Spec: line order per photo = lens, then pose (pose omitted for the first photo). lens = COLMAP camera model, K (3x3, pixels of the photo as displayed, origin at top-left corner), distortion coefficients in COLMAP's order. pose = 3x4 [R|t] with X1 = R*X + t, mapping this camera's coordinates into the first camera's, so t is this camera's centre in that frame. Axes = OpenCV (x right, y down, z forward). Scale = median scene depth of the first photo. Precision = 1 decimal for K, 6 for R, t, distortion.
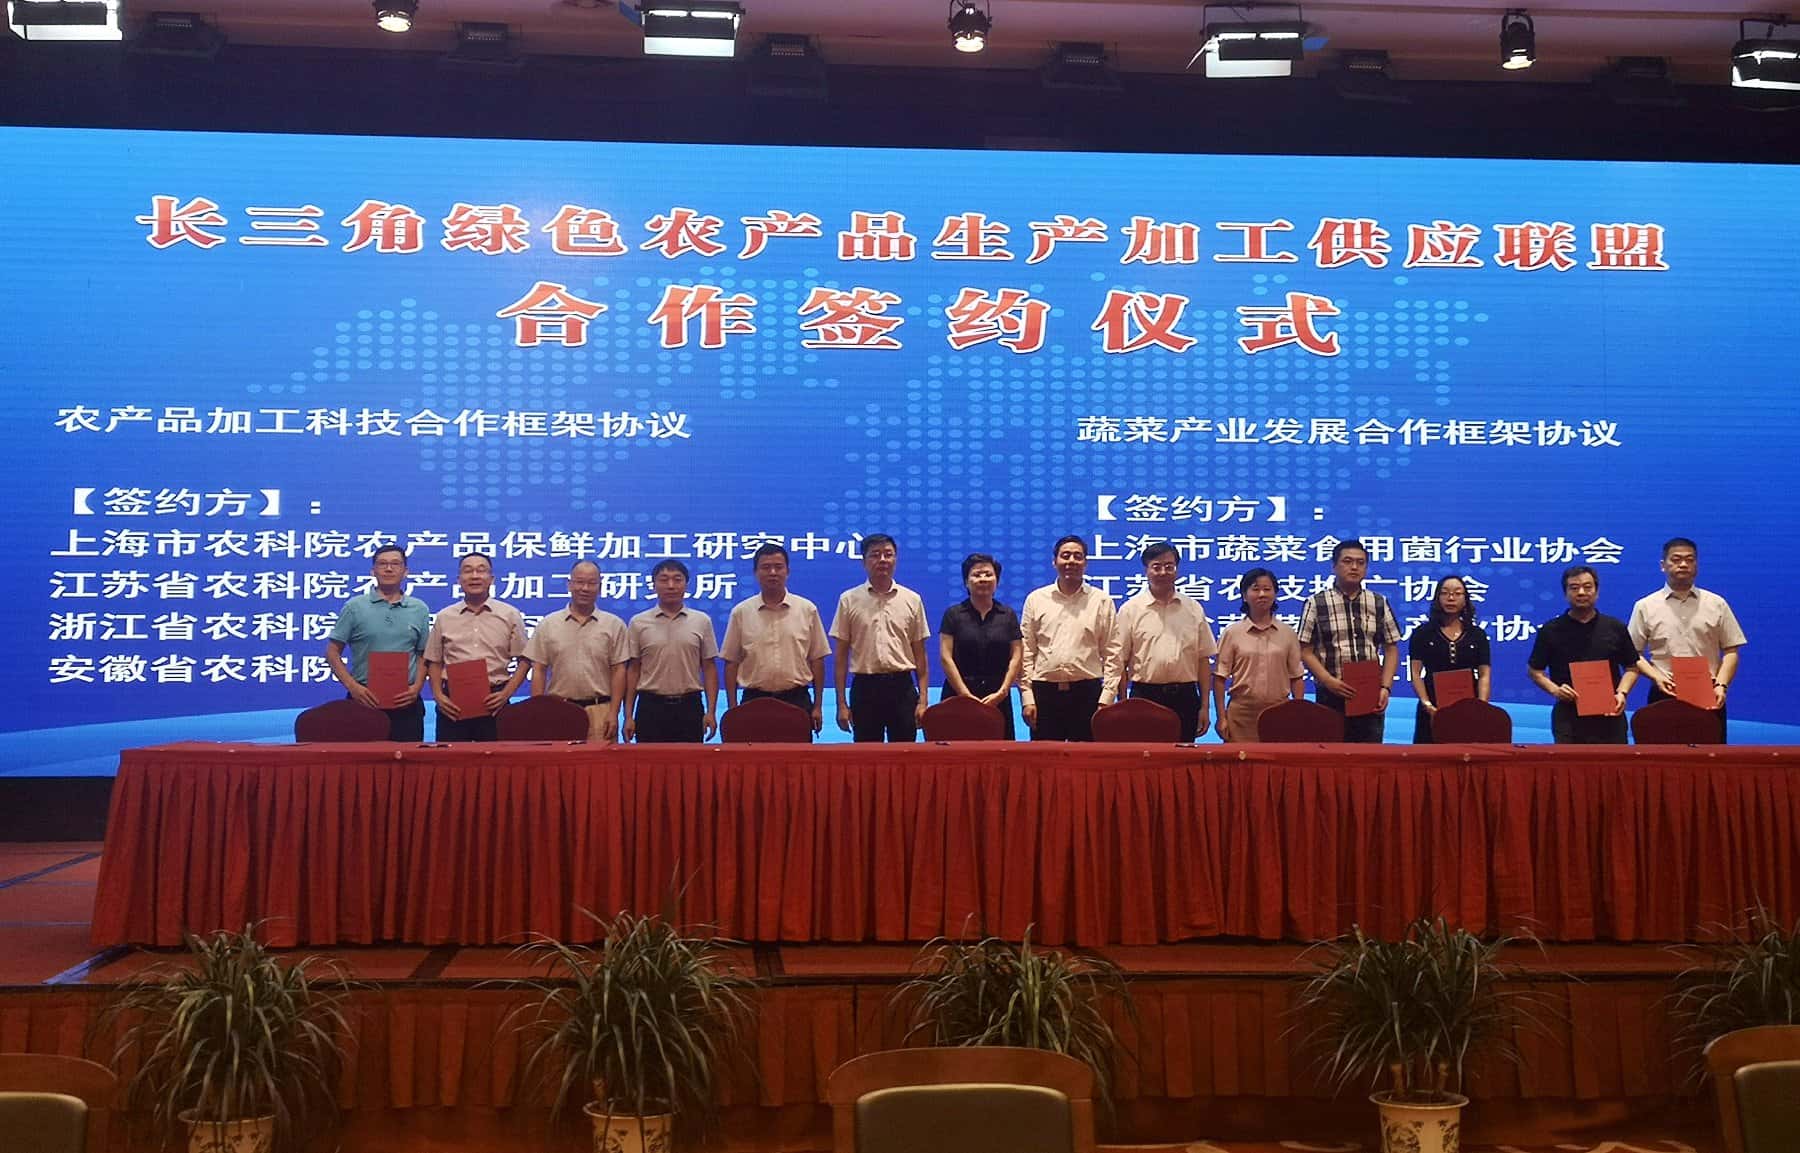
lens RADIAL K [[1653.1, 0, 899.2], [0, 1653.1, 548.3], [0, 0, 1]] dist [0.040149, 0.000000]
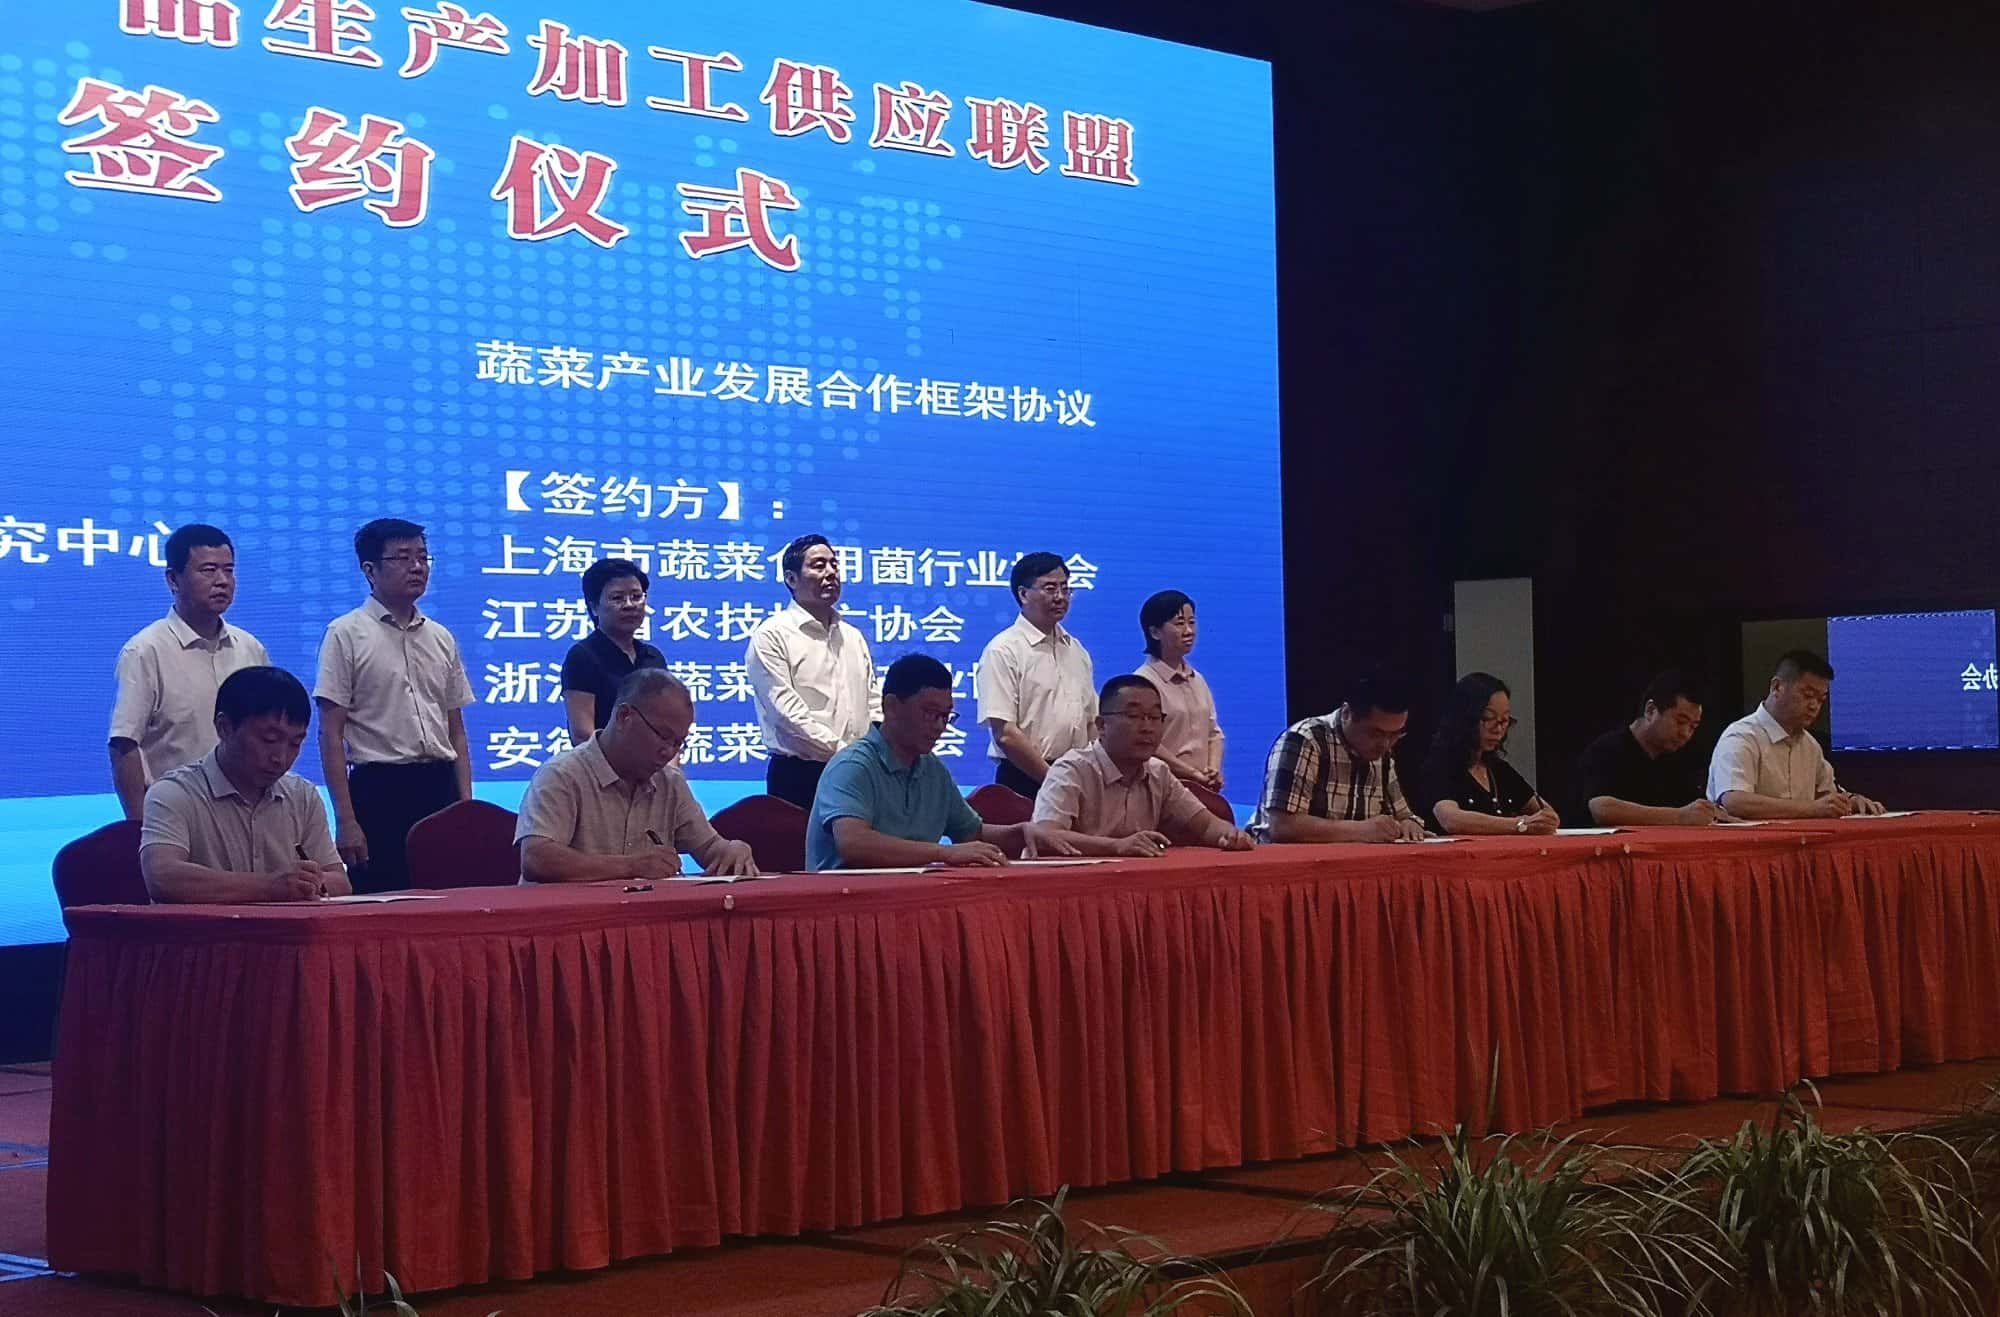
lens RADIAL K [[3190.9, 0, 999.5], [0, 3190.9, 664.9], [0, 0, 1]] dist [0.111381, 0.000000]
pose [[0.766451, -0.003004, 0.642296, -0.504366], [-0.023063, 0.999215, 0.032195, -0.002224], [-0.641888, -0.039490, 0.765781, -0.035739]]
